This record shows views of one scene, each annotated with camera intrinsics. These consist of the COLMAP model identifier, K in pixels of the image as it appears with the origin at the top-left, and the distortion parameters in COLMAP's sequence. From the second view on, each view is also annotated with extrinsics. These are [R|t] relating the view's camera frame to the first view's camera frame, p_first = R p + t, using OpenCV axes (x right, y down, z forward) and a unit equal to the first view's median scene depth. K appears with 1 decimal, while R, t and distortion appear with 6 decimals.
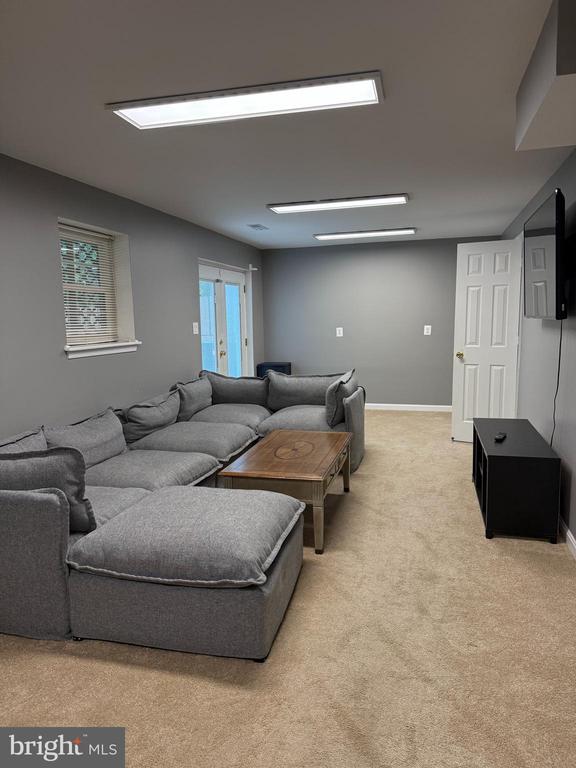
lens RADIAL K [[537.8, 0, 286.5], [0, 537.8, 388.3], [0, 0, 1]] dist [0.063221, -0.082530]
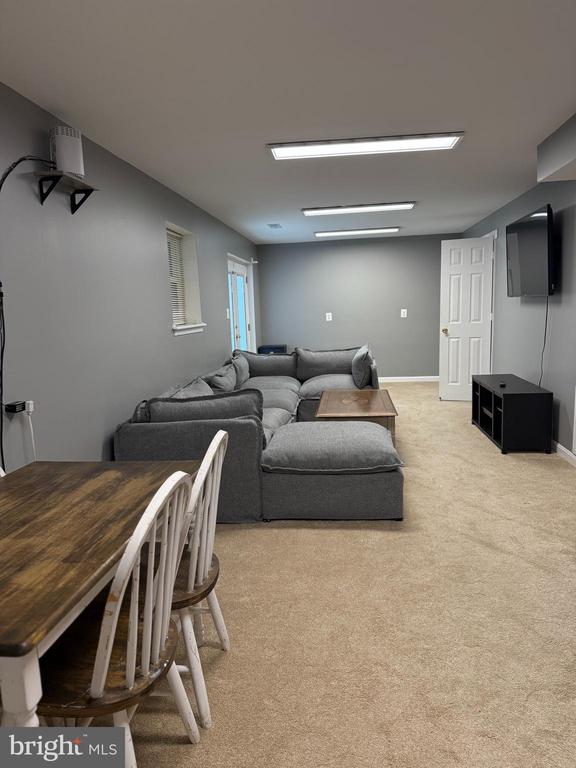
lens RADIAL K [[537.8, 0, 289.9], [0, 537.8, 385.9], [0, 0, 1]] dist [0.063221, -0.082530]
pose [[0.988697, -0.041457, 0.144083, -0.321577], [0.040472, 0.999133, 0.009758, 0.058417], [-0.144363, -0.003817, 0.989517, -0.260102]]
